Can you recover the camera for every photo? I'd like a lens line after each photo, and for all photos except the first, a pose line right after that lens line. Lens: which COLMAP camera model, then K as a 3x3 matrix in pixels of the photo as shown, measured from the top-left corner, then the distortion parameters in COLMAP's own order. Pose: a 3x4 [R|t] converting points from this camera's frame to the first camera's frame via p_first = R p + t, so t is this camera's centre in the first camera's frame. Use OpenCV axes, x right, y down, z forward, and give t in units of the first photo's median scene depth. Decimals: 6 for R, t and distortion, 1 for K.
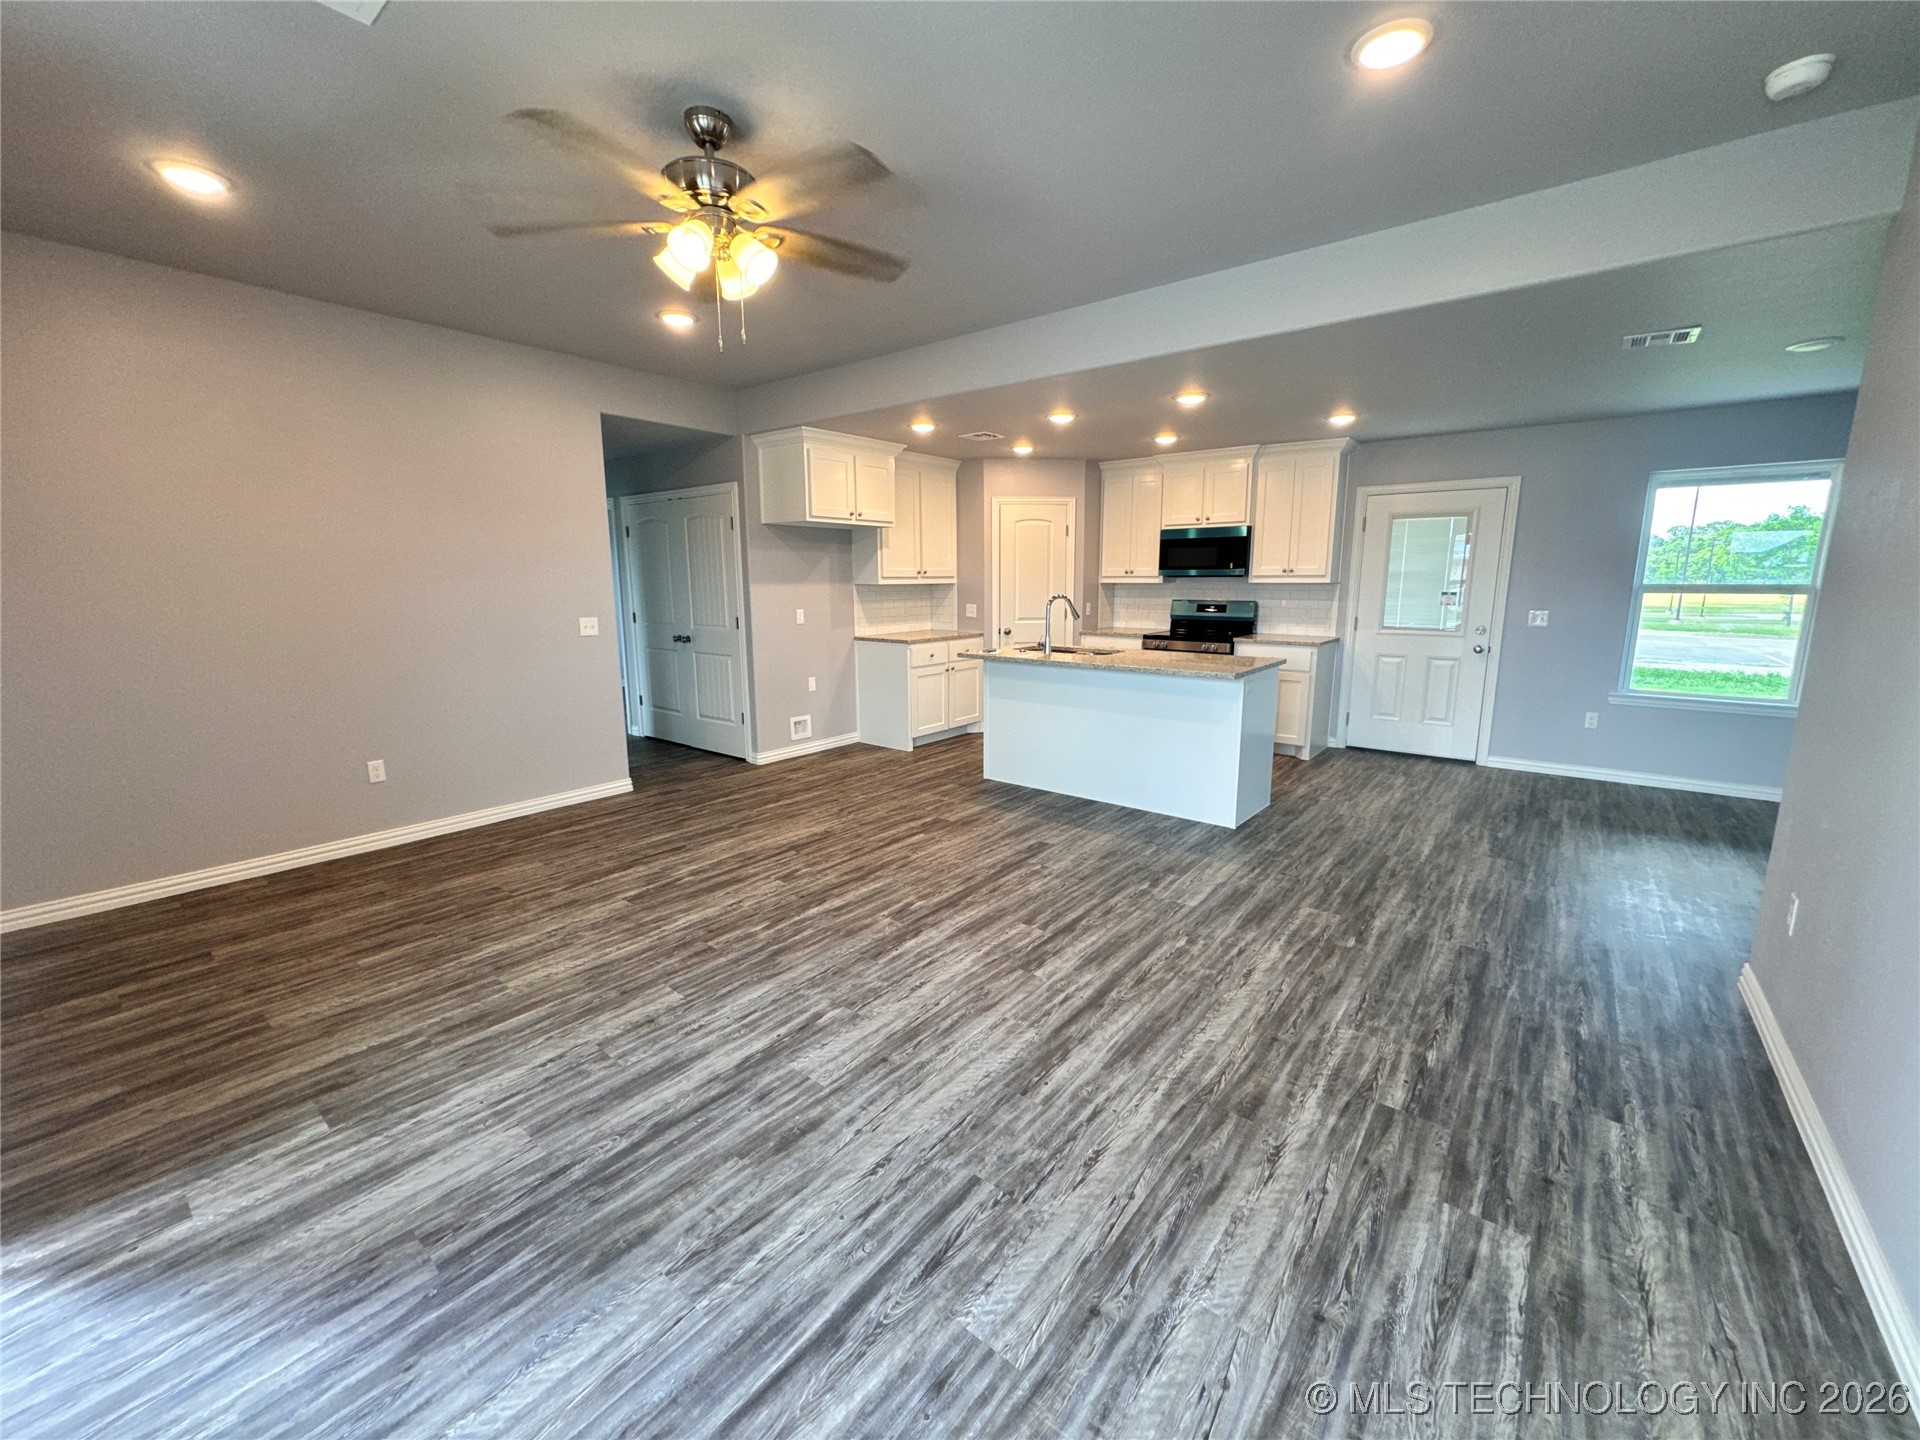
lens RADIAL K [[762.9, 0, 952.6], [0, 762.9, 730.5], [0, 0, 1]] dist [0.000194, -0.000596]
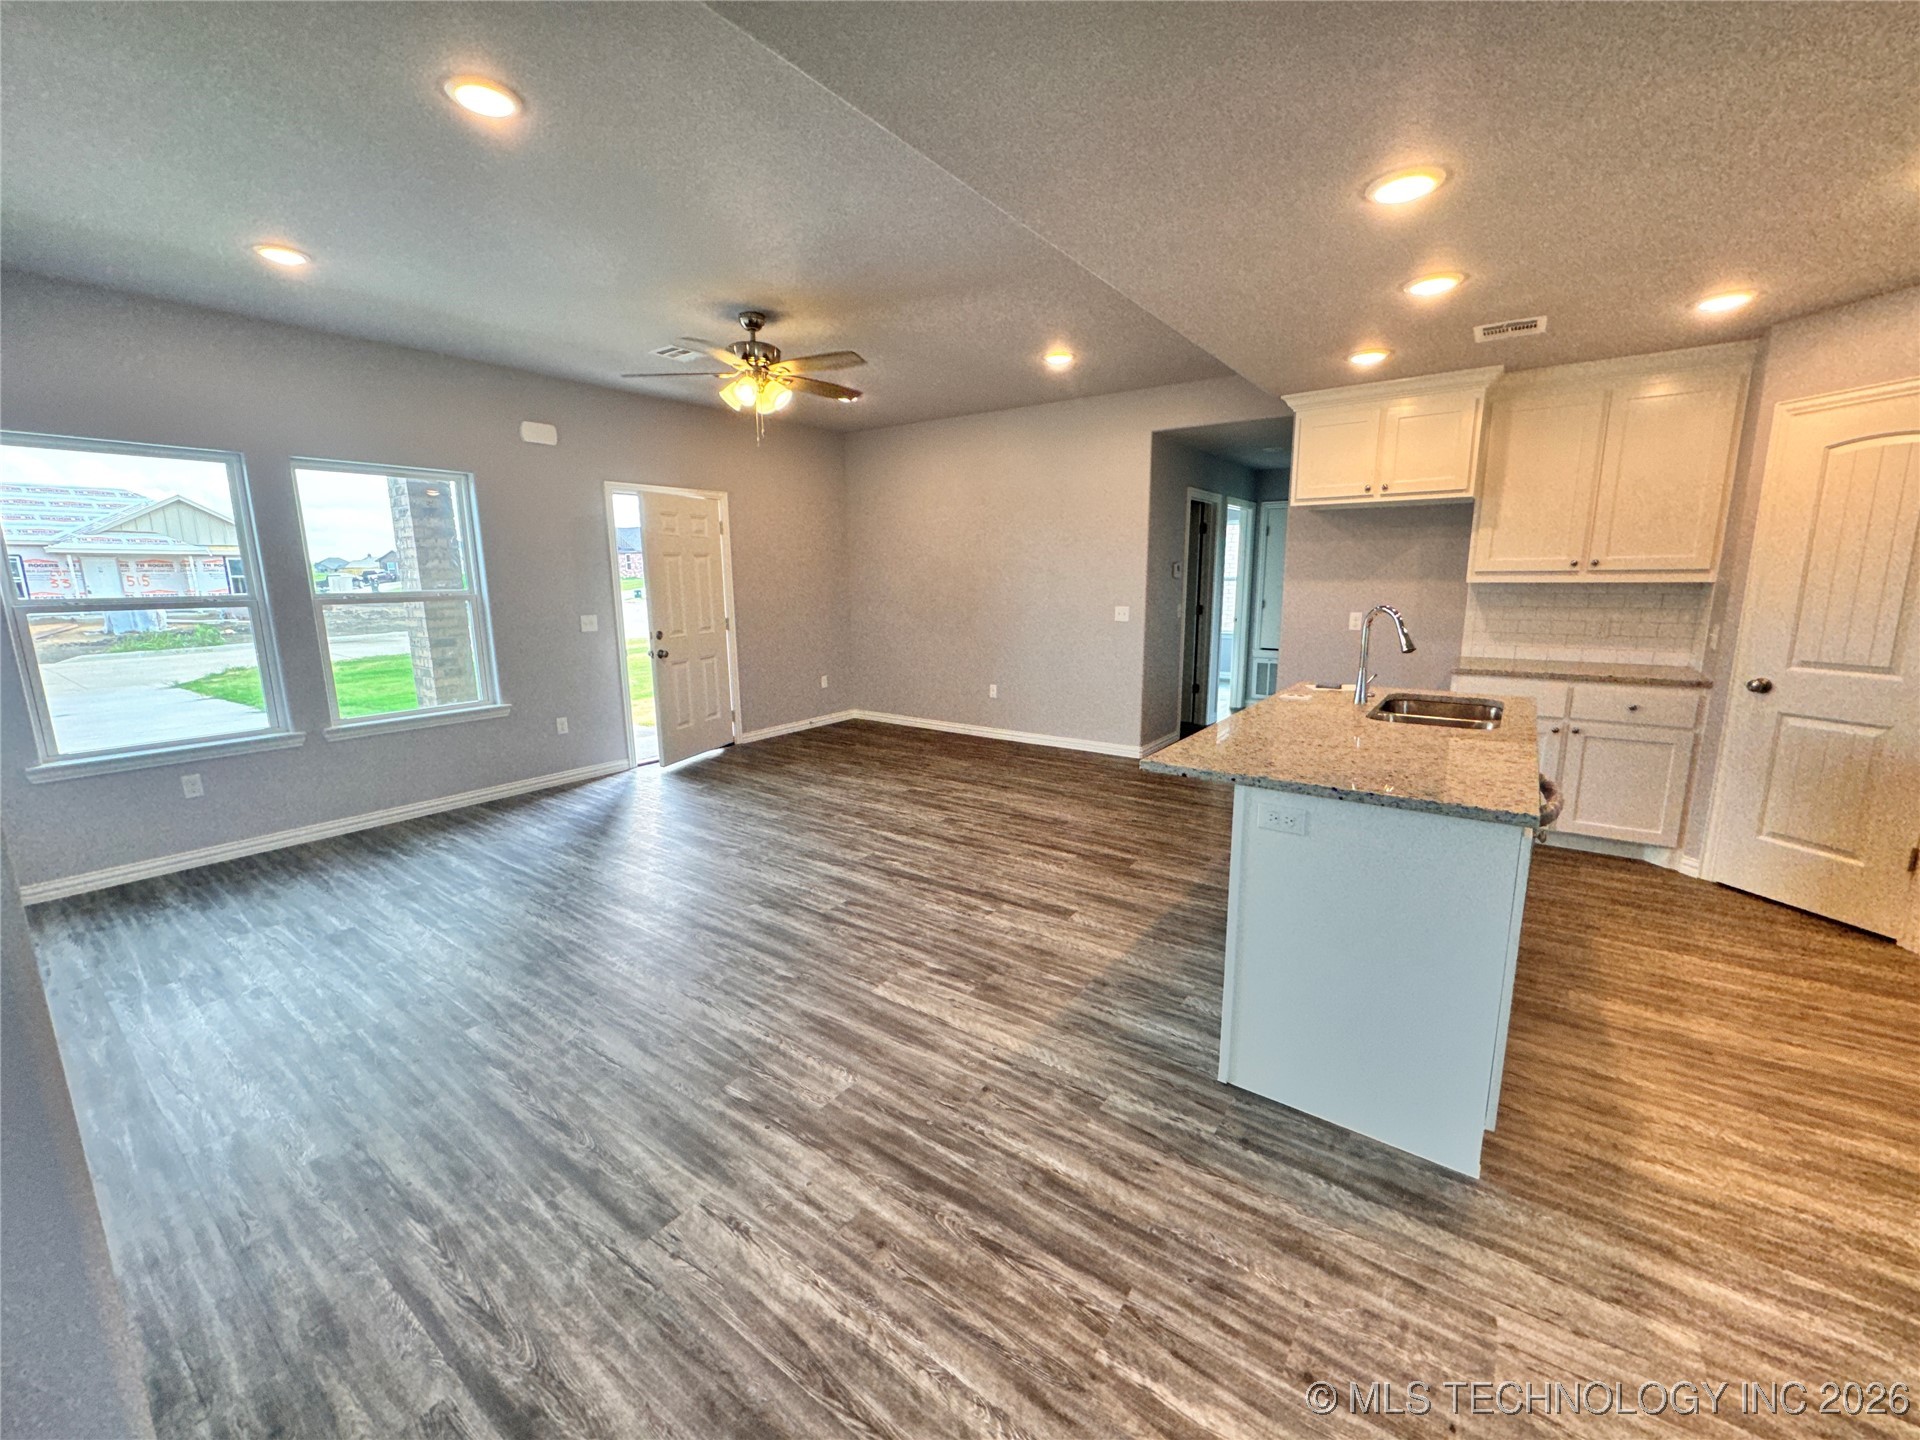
lens RADIAL K [[762.9, 0, 952.4], [0, 762.9, 707.8], [0, 0, 1]] dist [0.000194, -0.000596]
pose [[0.044993, 0.176972, -0.983187, 0.944276], [-0.188472, 0.968013, 0.165616, -0.183082], [0.981047, 0.177852, 0.076908, 0.871072]]
